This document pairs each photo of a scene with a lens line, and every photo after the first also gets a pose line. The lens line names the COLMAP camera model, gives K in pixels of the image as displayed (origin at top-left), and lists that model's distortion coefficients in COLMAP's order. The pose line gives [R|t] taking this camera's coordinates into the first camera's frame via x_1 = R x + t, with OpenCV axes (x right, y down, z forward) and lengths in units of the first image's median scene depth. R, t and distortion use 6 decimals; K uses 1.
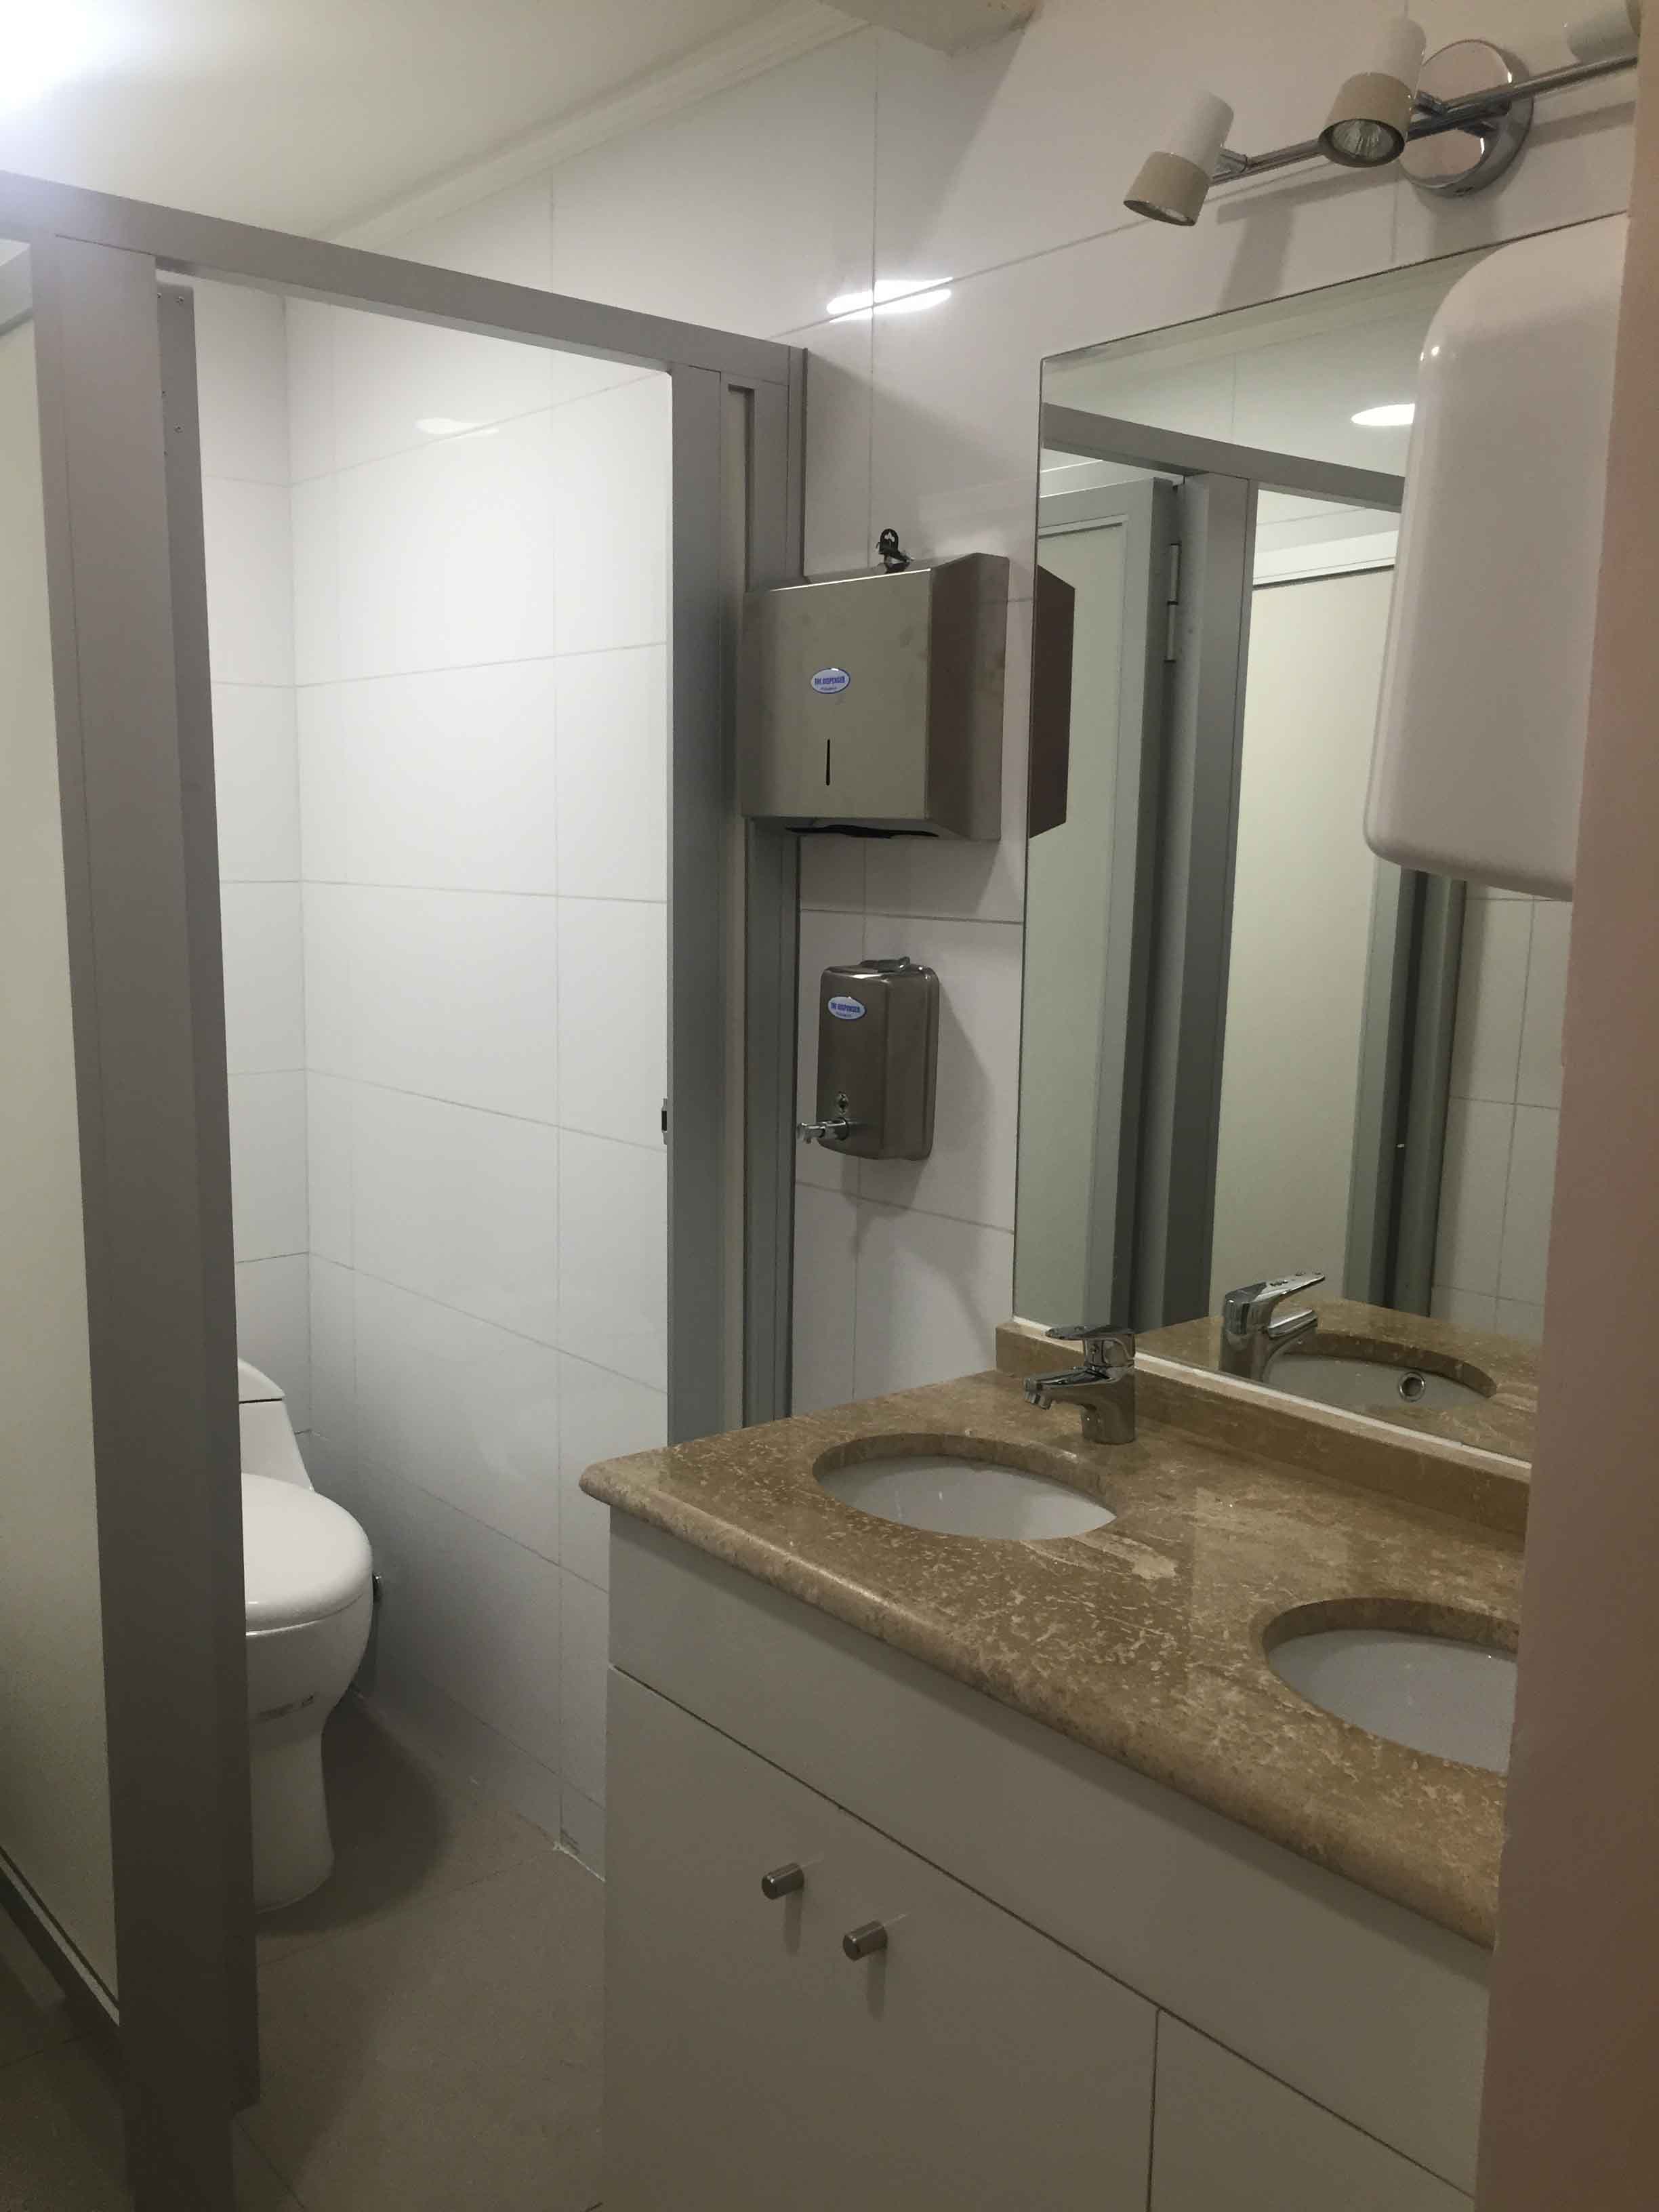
lens RADIAL K [[1864.7, 0, 829.5], [0, 1864.7, 1106.0], [0, 0, 1]] dist [0.041400, -0.003728]
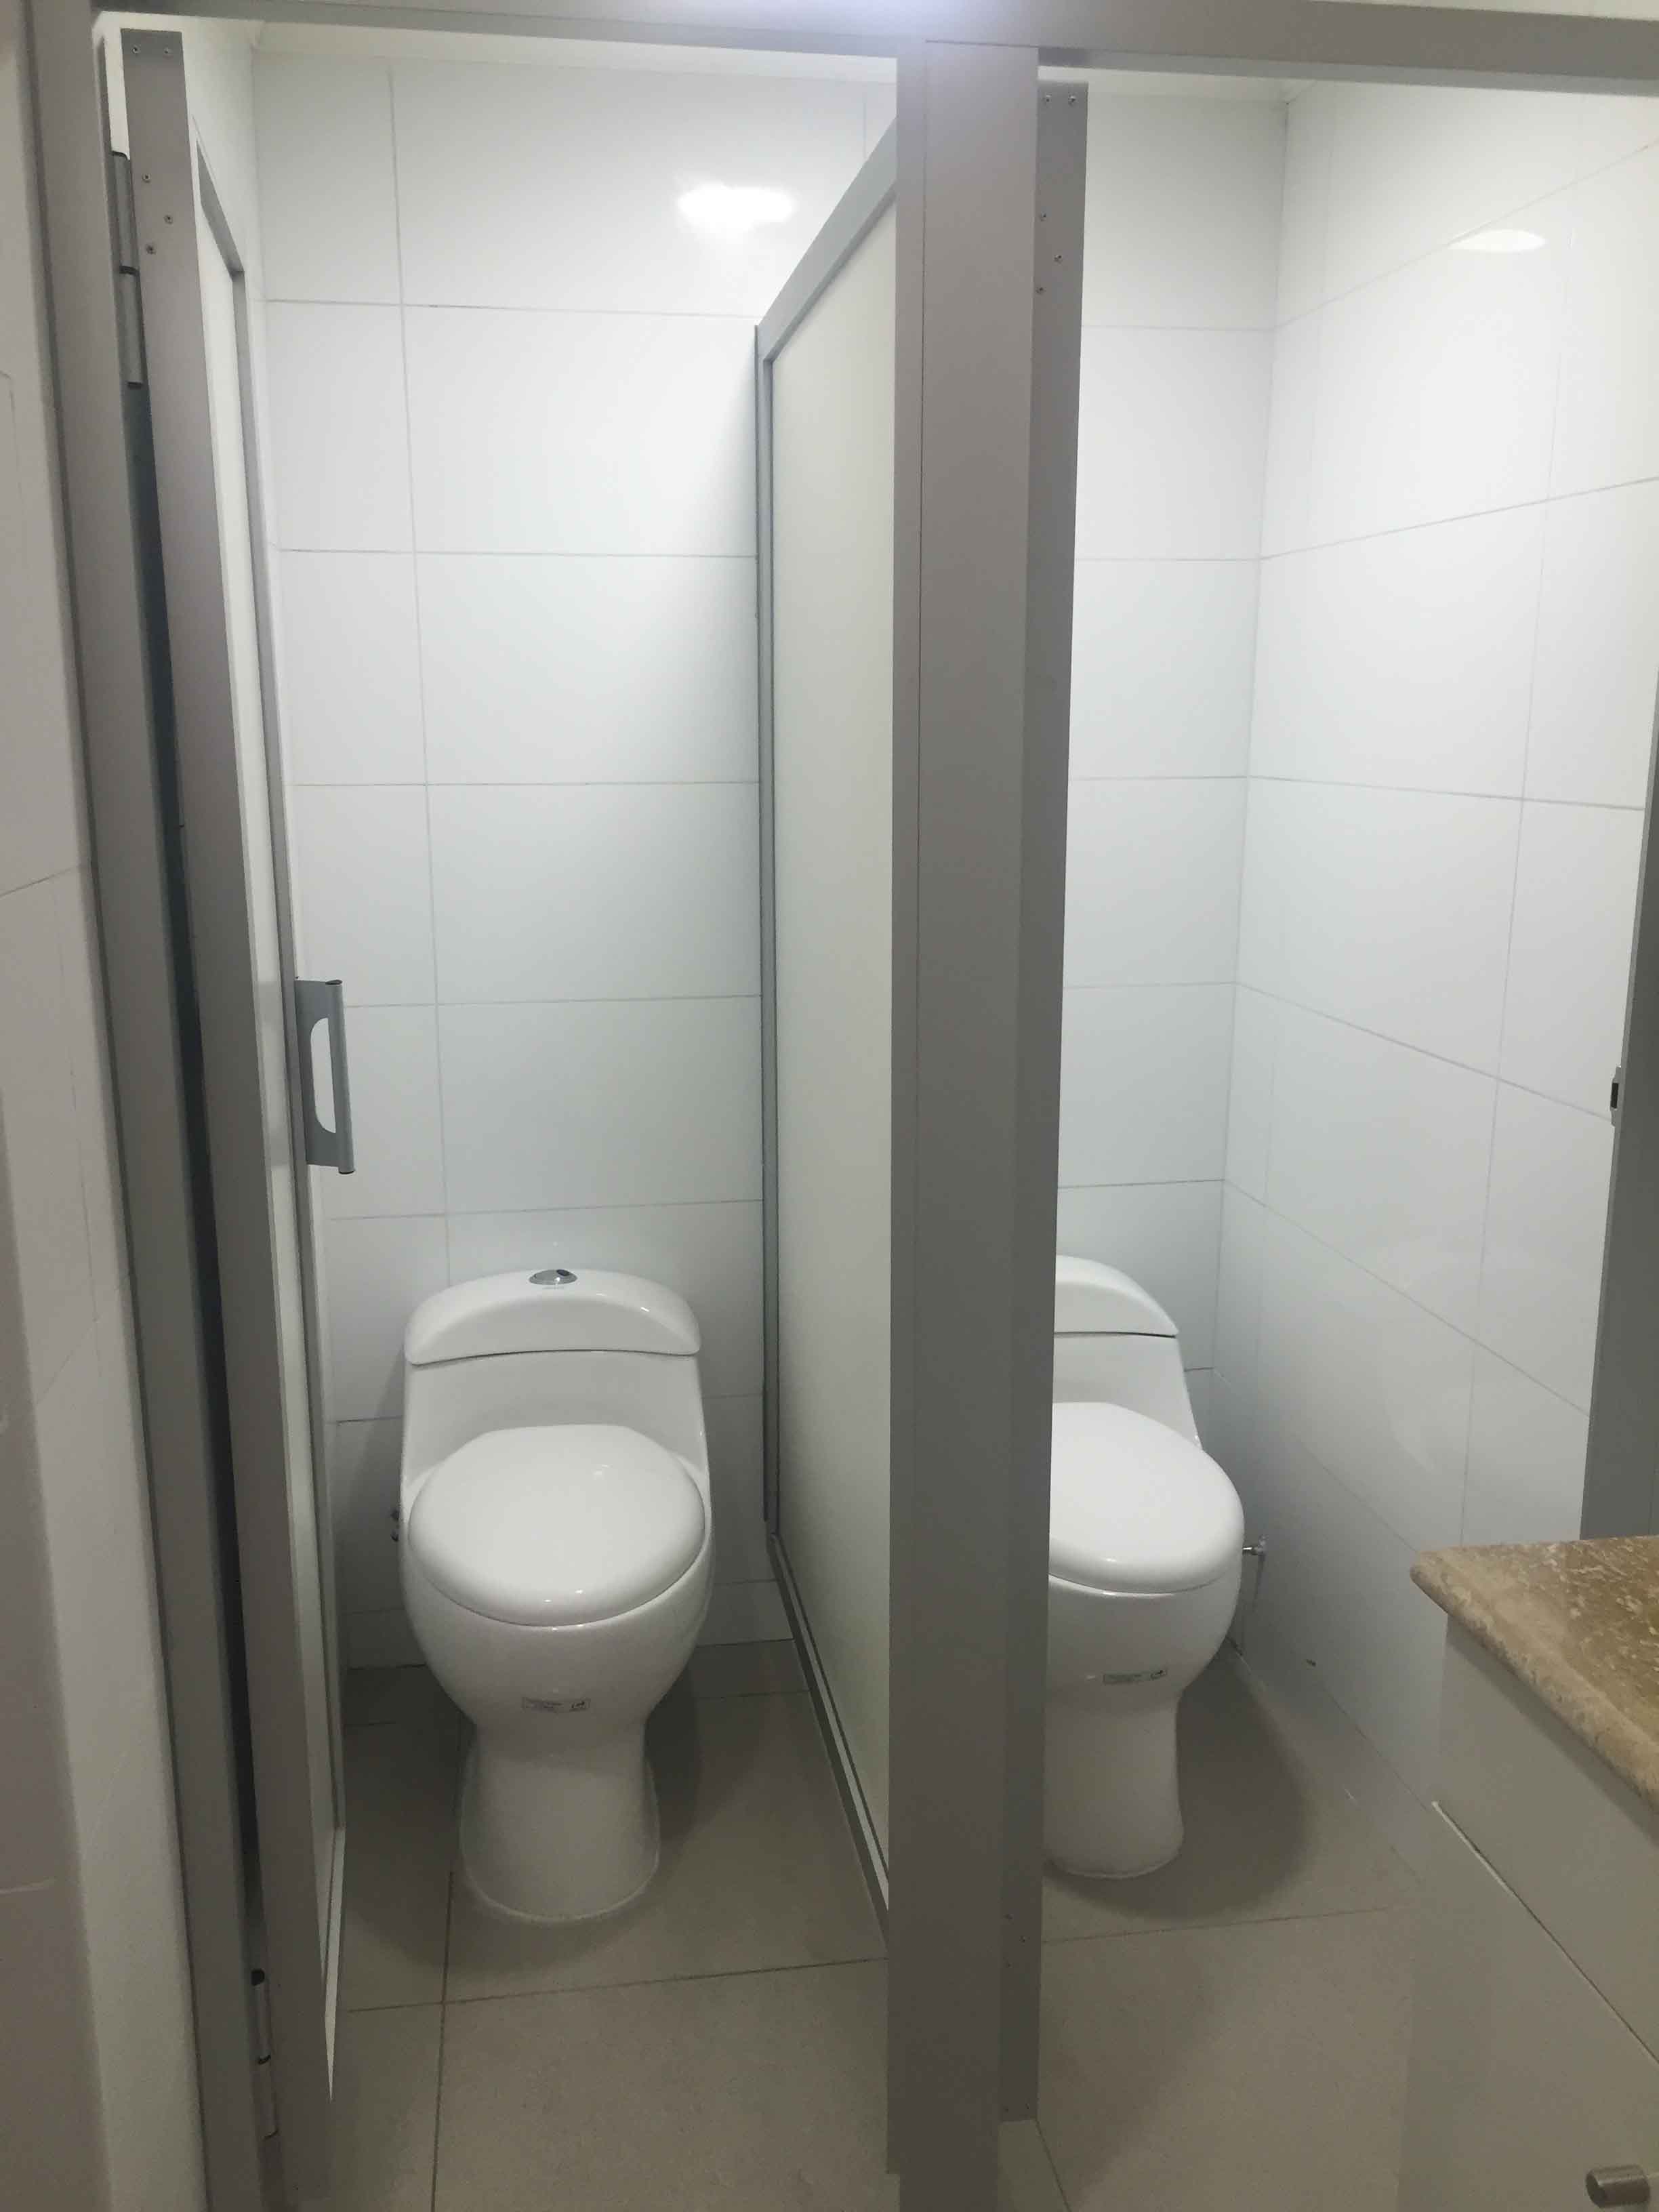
lens RADIAL K [[1864.7, 0, 829.5], [0, 1864.7, 1106.0], [0, 0, 1]] dist [0.041400, -0.003728]
pose [[0.856772, 0.096175, -0.506648, 0.028748], [-0.063891, 0.994683, 0.080773, -0.030140], [0.511722, -0.036834, 0.858361, 0.154826]]
